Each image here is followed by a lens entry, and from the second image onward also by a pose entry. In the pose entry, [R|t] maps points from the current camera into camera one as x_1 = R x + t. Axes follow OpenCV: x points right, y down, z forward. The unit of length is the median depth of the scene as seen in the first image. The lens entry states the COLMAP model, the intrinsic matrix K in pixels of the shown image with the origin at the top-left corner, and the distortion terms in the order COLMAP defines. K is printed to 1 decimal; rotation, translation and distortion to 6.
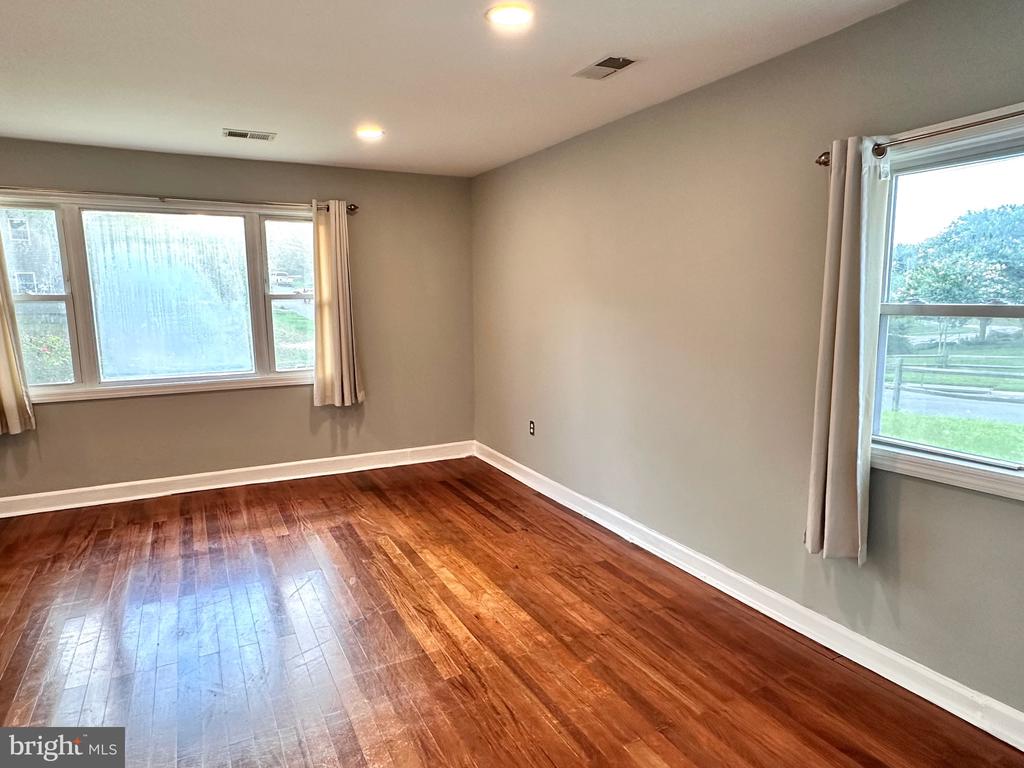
lens RADIAL K [[612.1, 0, 509.7], [0, 612.1, 386.9], [0, 0, 1]] dist [-0.002404, -0.001413]
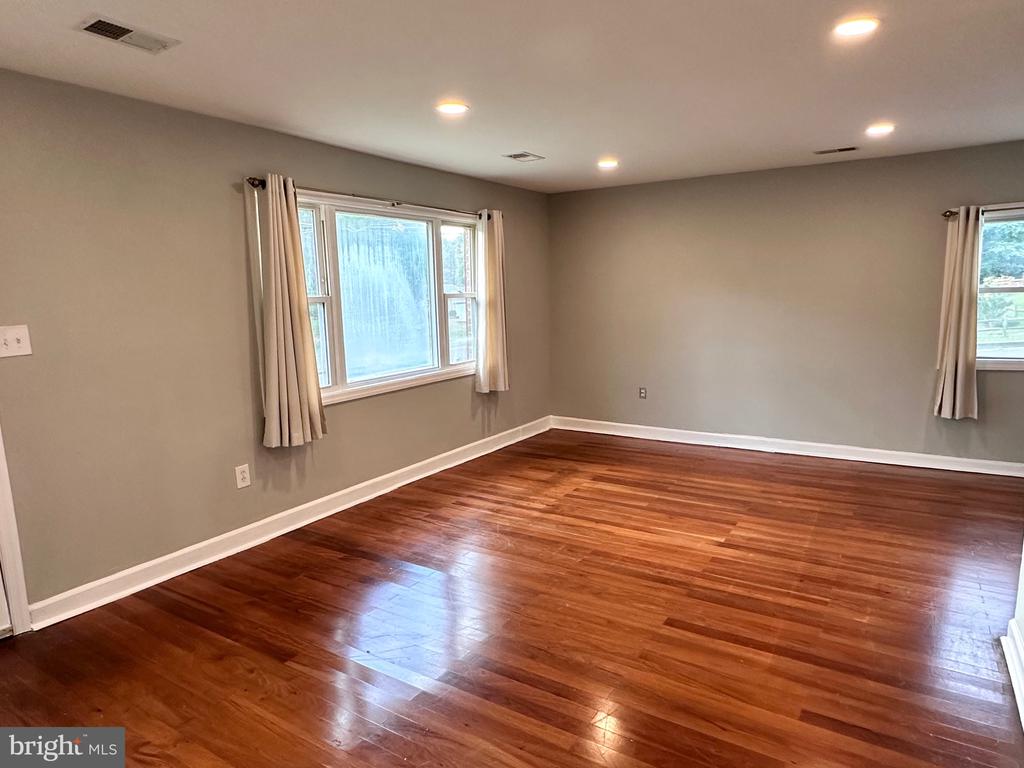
lens RADIAL K [[625.0, 0, 512.0], [0, 625.0, 384.0], [0, 0, 1]] dist [0.000942, 0.000609]
pose [[0.867709, -0.088527, 0.489127, -0.922962], [0.093114, 0.995542, 0.014999, 0.003273], [-0.488274, 0.032529, 0.872084, -0.024438]]
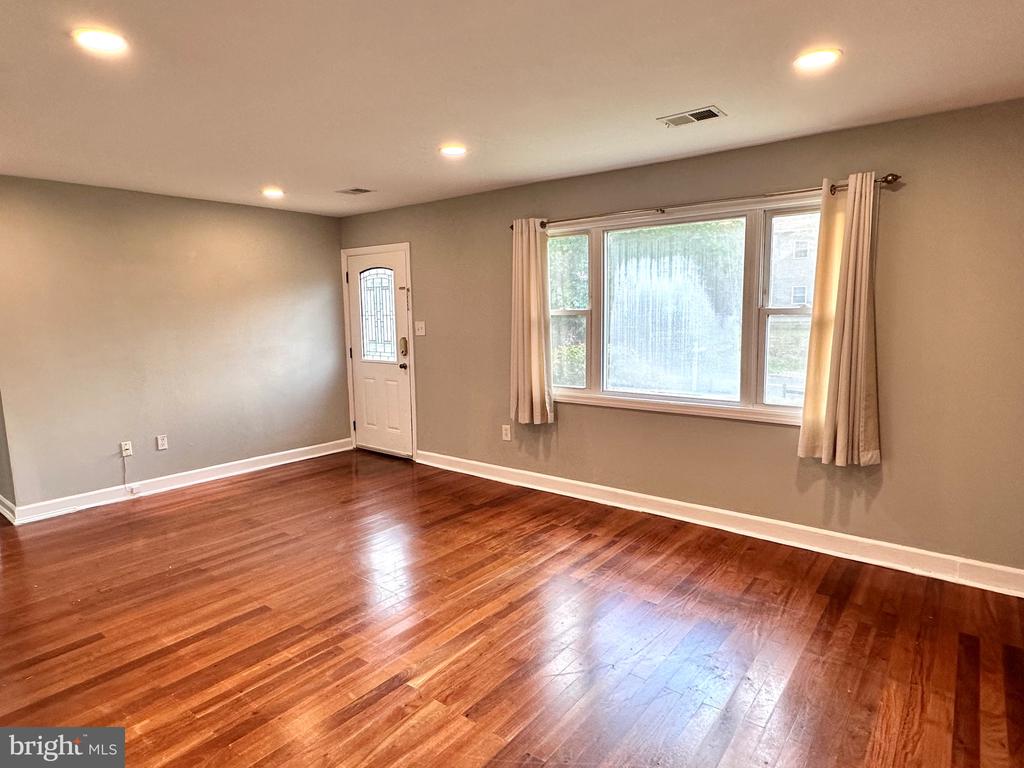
lens RADIAL K [[592.2, 0, 514.1], [0, 592.2, 388.2], [0, 0, 1]] dist [0.001416, -0.000354]
pose [[0.410929, 0.118991, -0.903869, 0.208468], [-0.126724, 0.989276, 0.072621, -0.066844], [0.902817, 0.084700, 0.421601, 0.410551]]
